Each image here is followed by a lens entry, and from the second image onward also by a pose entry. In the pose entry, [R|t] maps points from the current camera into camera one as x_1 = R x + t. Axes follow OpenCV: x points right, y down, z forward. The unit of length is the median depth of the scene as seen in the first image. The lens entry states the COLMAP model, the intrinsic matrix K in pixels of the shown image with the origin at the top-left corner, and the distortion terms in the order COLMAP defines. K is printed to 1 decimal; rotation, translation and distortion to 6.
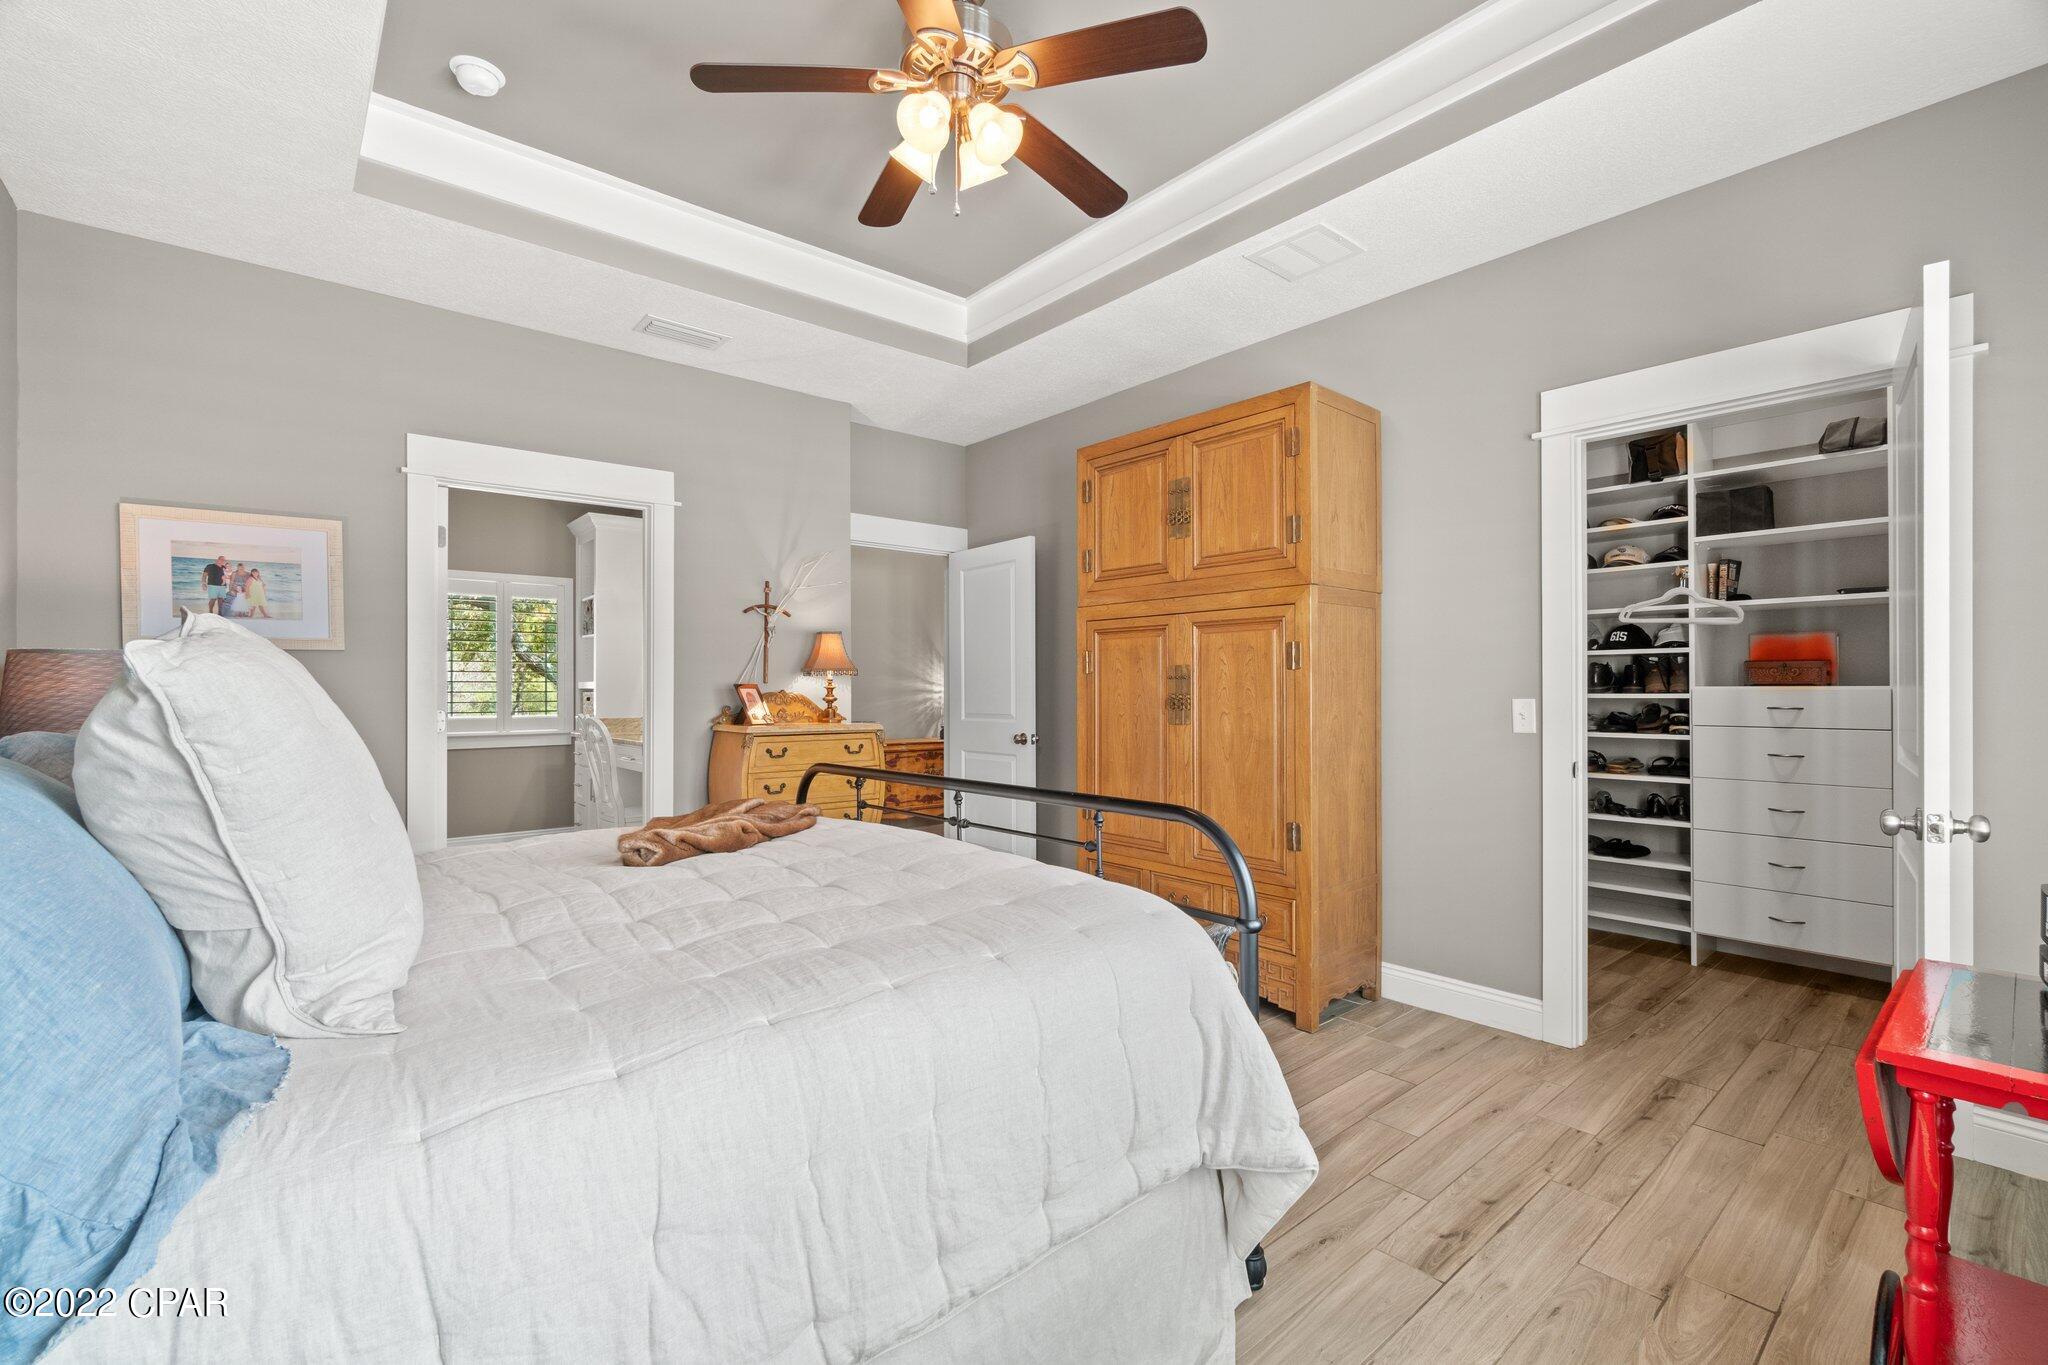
lens RADIAL K [[886.6, 0, 1022.0], [0, 886.6, 676.1], [0, 0, 1]] dist [-0.002450, 0.000359]
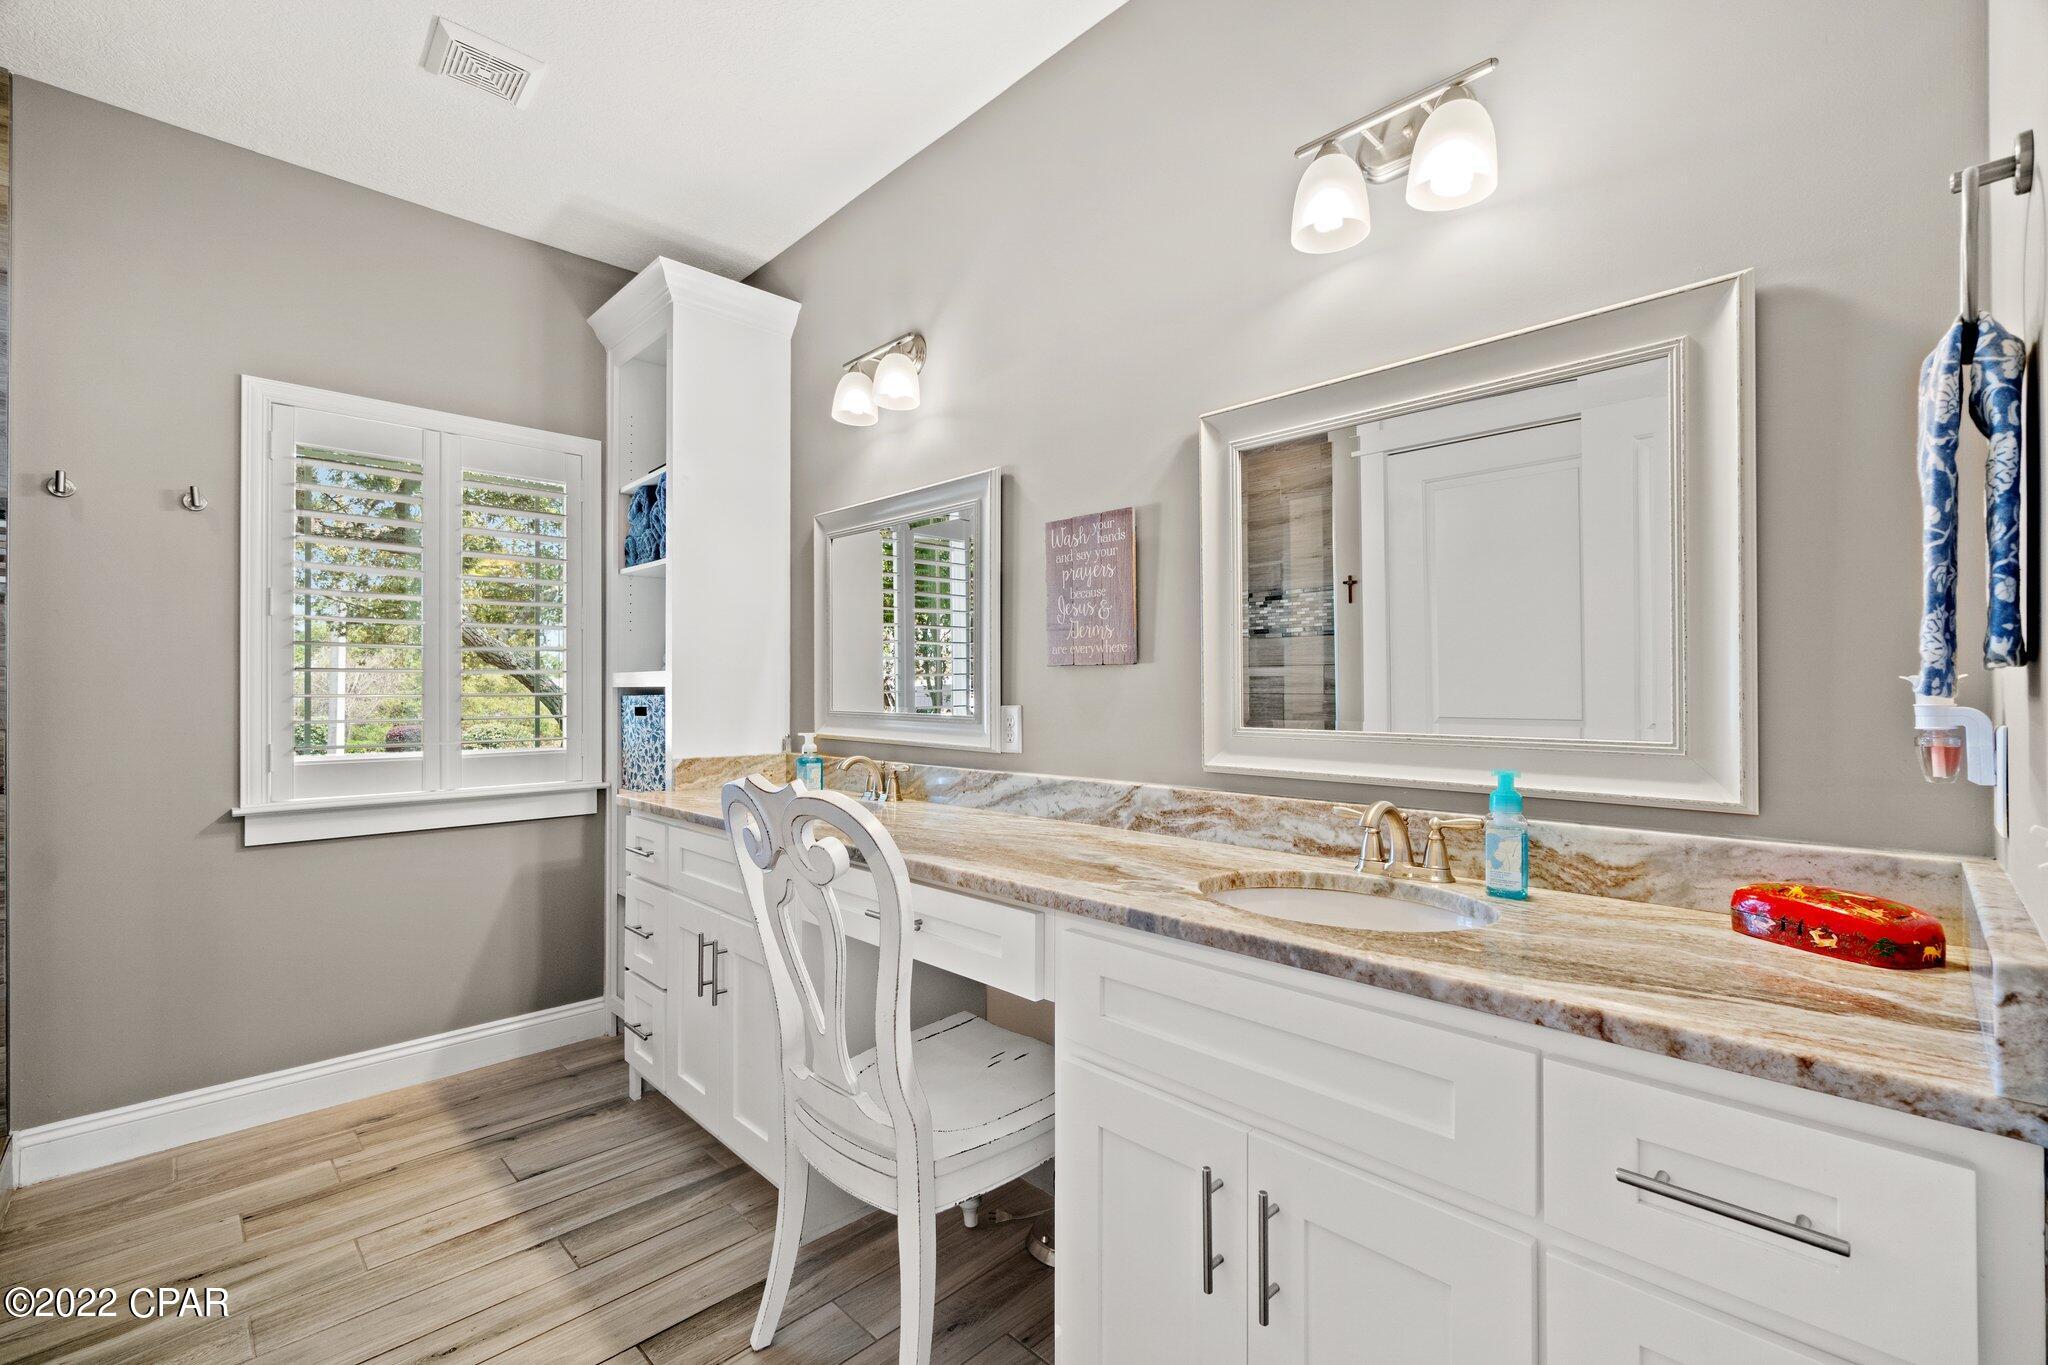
lens RADIAL K [[886.6, 0, 1022.0], [0, 886.6, 676.1], [0, 0, 1]] dist [-0.002450, 0.000359]
pose [[0.998002, 0.002104, 0.063149, -0.326299], [-0.001917, 0.999994, -0.003026, 0.009339], [-0.063155, 0.002899, 0.998000, 0.545088]]
